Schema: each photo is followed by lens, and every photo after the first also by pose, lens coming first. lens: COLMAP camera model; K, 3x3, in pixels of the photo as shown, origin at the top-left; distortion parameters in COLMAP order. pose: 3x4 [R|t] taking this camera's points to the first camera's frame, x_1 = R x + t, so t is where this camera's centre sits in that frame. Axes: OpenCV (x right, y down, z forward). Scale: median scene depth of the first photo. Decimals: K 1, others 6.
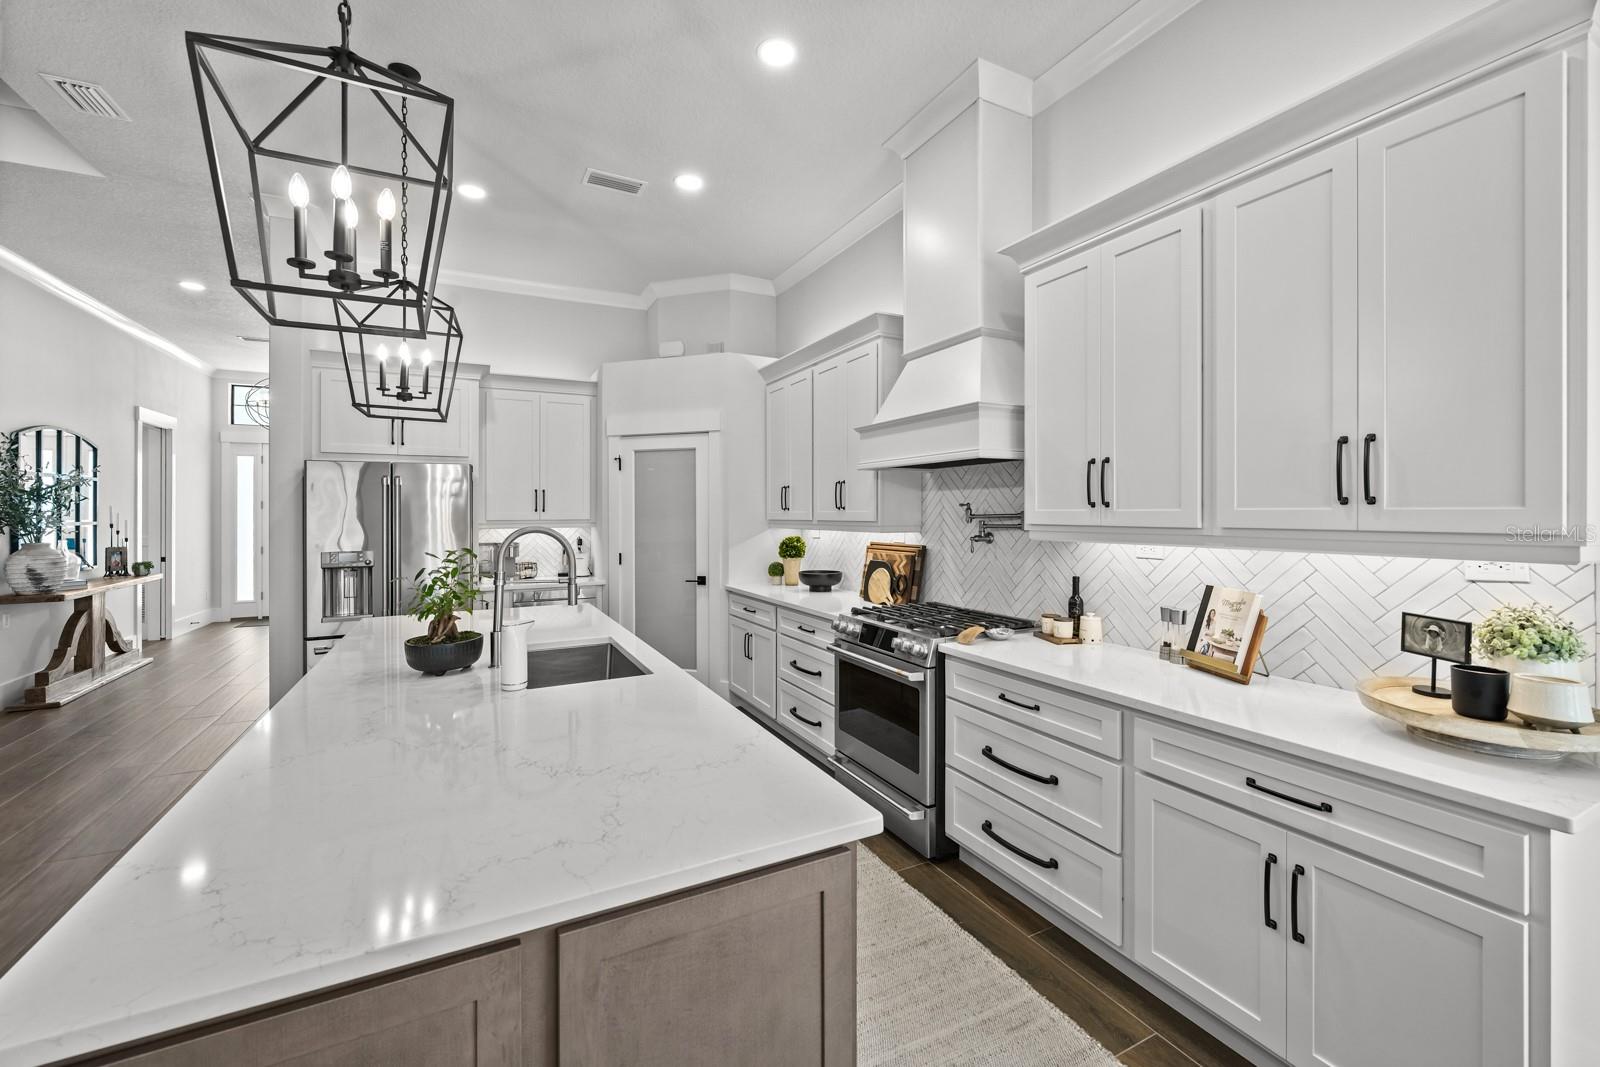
lens RADIAL K [[639.7, 0, 790.9], [0, 639.7, 511.5], [0, 0, 1]] dist [-0.002466, 0.000002]
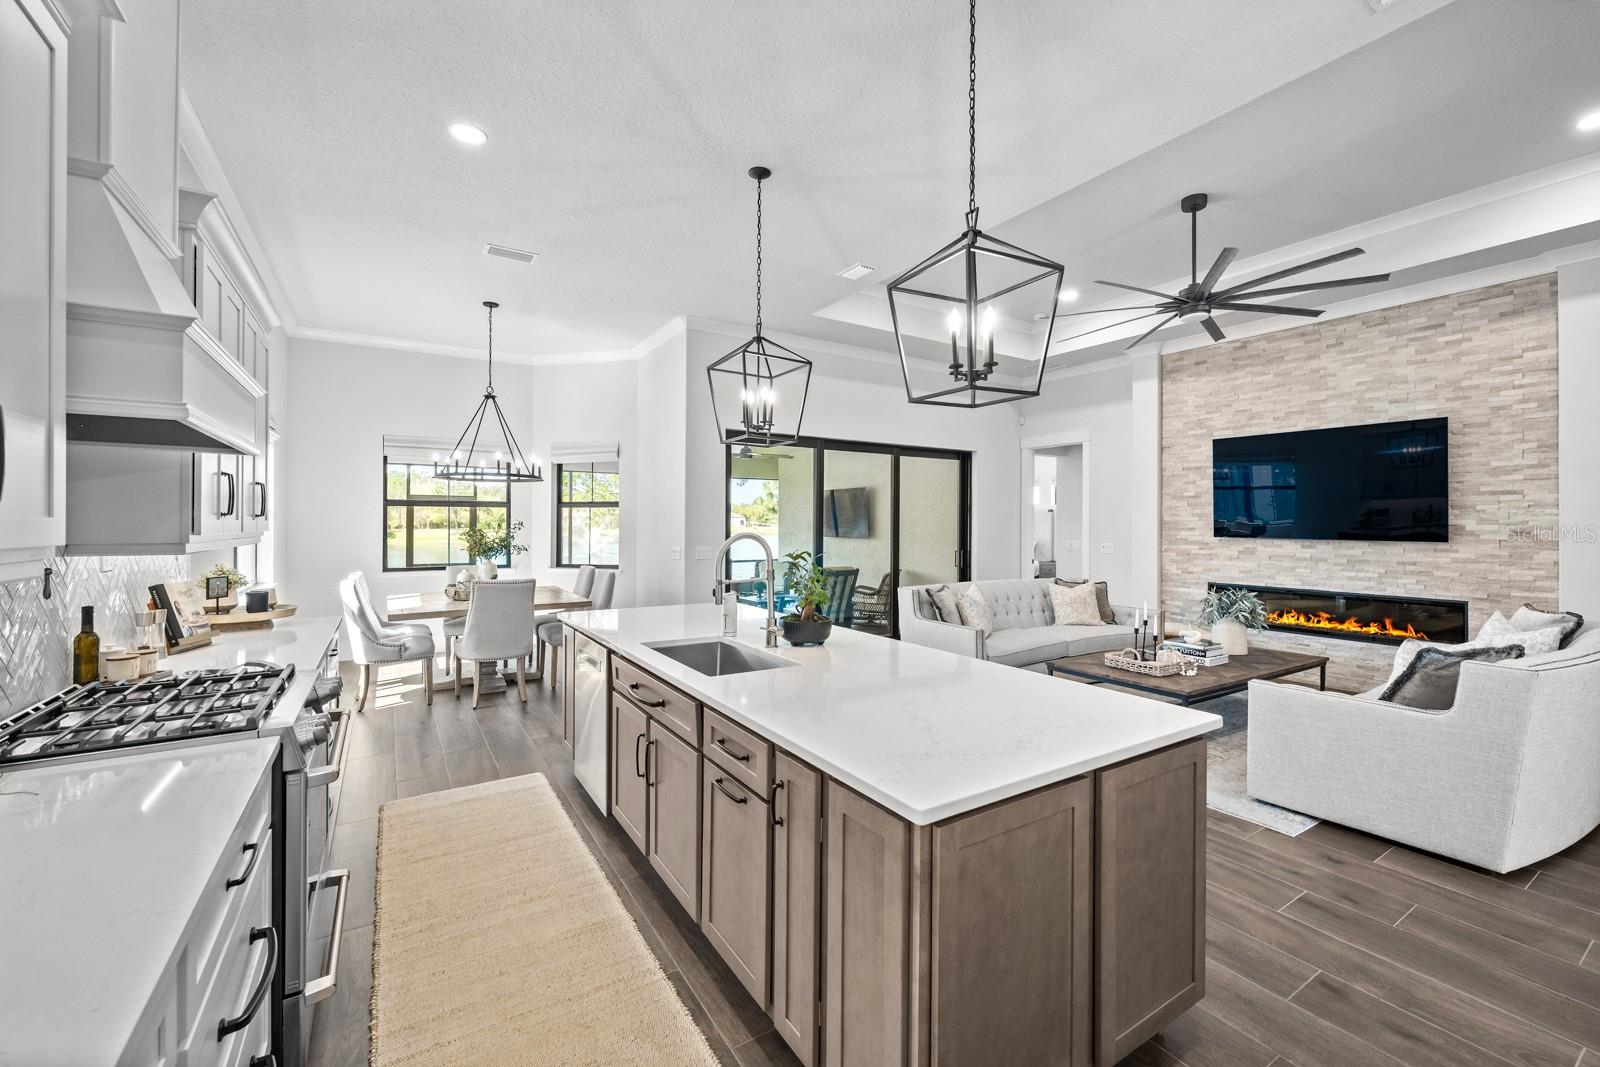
lens RADIAL K [[650.0, 0, 802.2], [0, 650.0, 522.8], [0, 0, 1]] dist [0.000727, 0.000299]
pose [[-0.994955, 0.000885, -0.100314, -0.181201], [0.001060, 0.999998, -0.001693, 0.003203], [0.100312, -0.001791, -0.994954, 1.063359]]
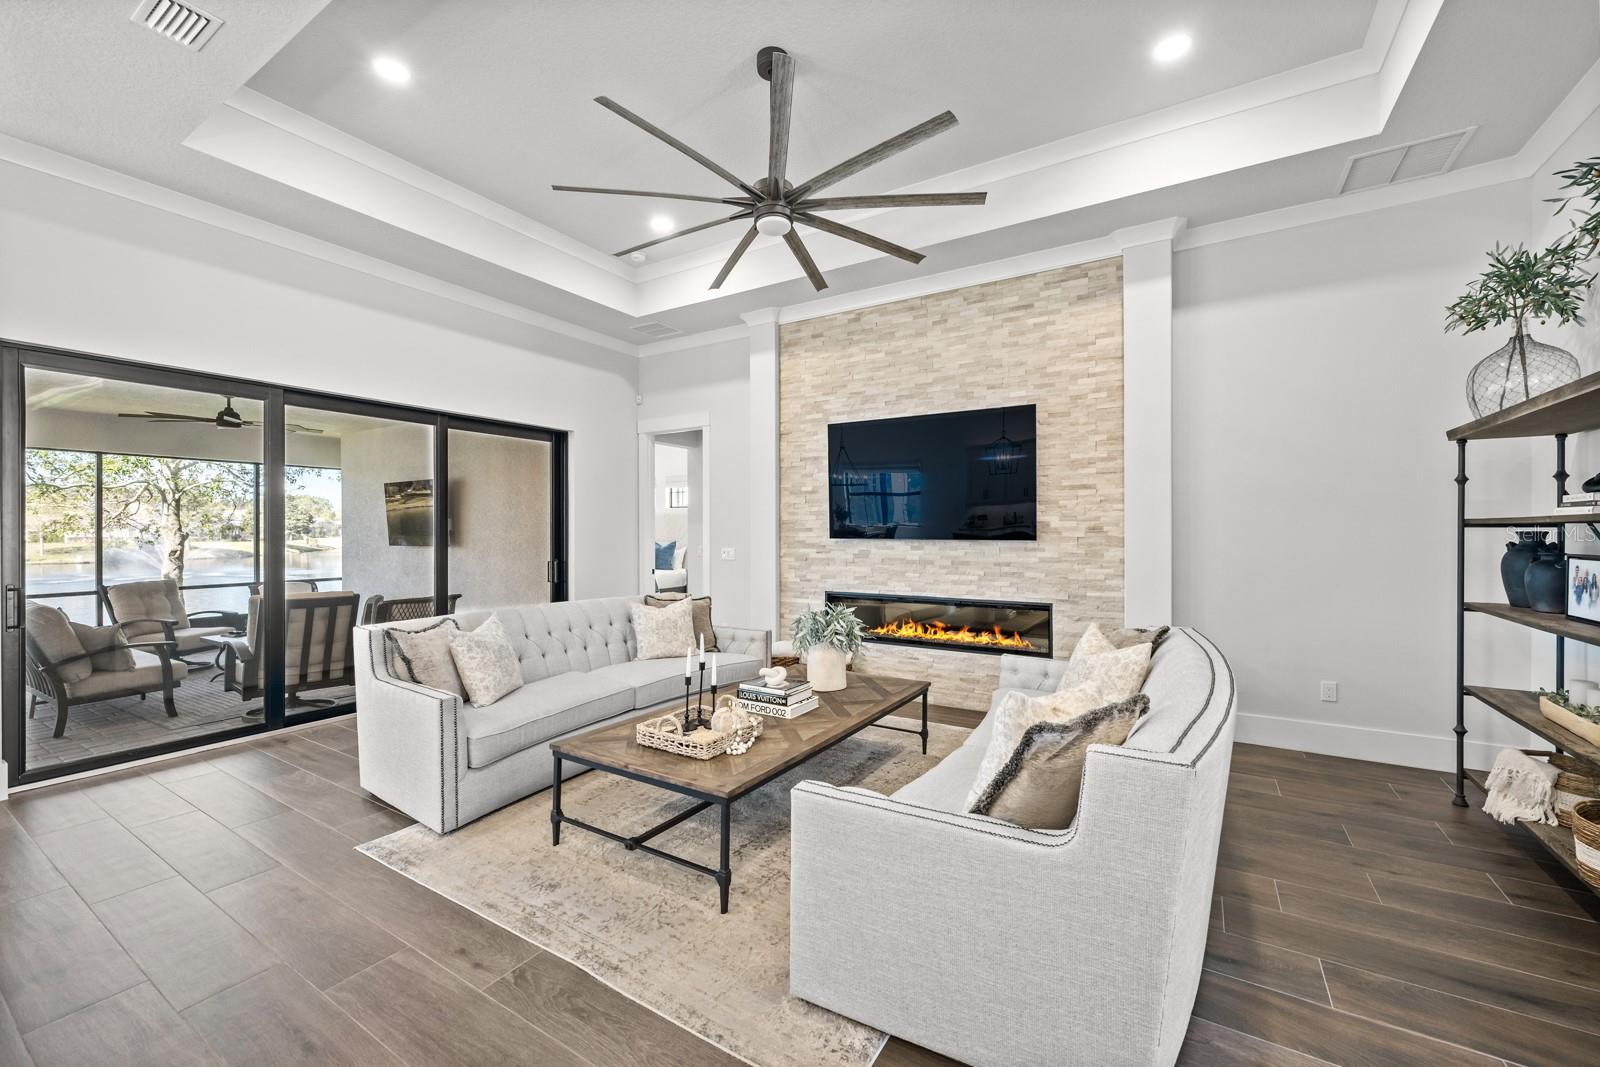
lens RADIAL K [[629.4, 0, 804.3], [0, 629.4, 535.9], [0, 0, 1]] dist [-0.000677, -0.000053]
pose [[-0.852266, 0.008972, -0.523031, -0.547849], [0.006178, 0.999956, 0.007085, 0.018797], [0.523072, 0.002807, -0.852284, 0.732840]]
